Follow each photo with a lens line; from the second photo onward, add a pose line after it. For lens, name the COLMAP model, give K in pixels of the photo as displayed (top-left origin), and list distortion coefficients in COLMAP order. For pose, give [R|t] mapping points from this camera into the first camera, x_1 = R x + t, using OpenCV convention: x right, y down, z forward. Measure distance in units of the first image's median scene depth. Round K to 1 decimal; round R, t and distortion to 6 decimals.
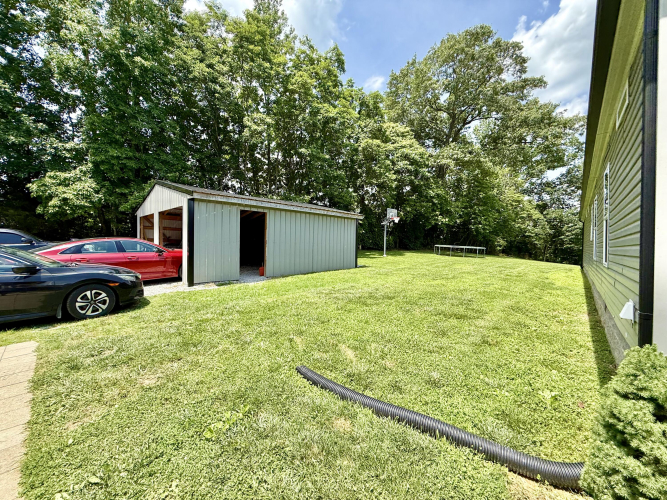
lens RADIAL K [[264.3, 0, 333.5], [0, 264.3, 247.2], [0, 0, 1]] dist [0.002103, 0.000269]
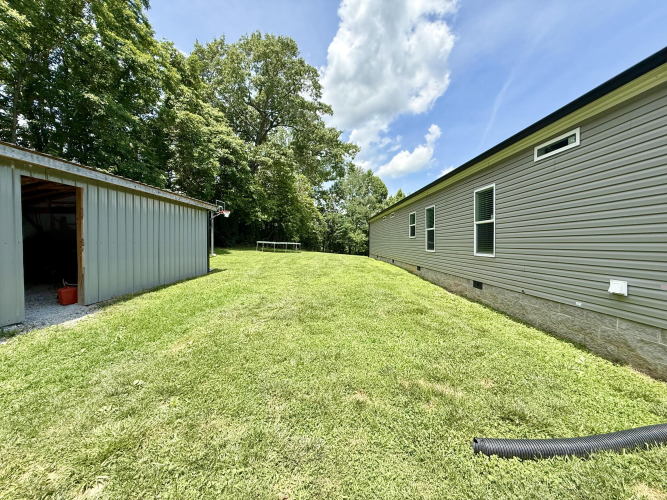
lens RADIAL K [[264.3, 0, 333.0], [0, 264.3, 248.0], [0, 0, 1]] dist [0.002103, 0.000269]
pose [[0.729438, -0.031286, 0.683331, -0.079771], [0.018984, 0.999495, 0.025496, -0.003702], [-0.683783, -0.005625, 0.729664, 0.077812]]
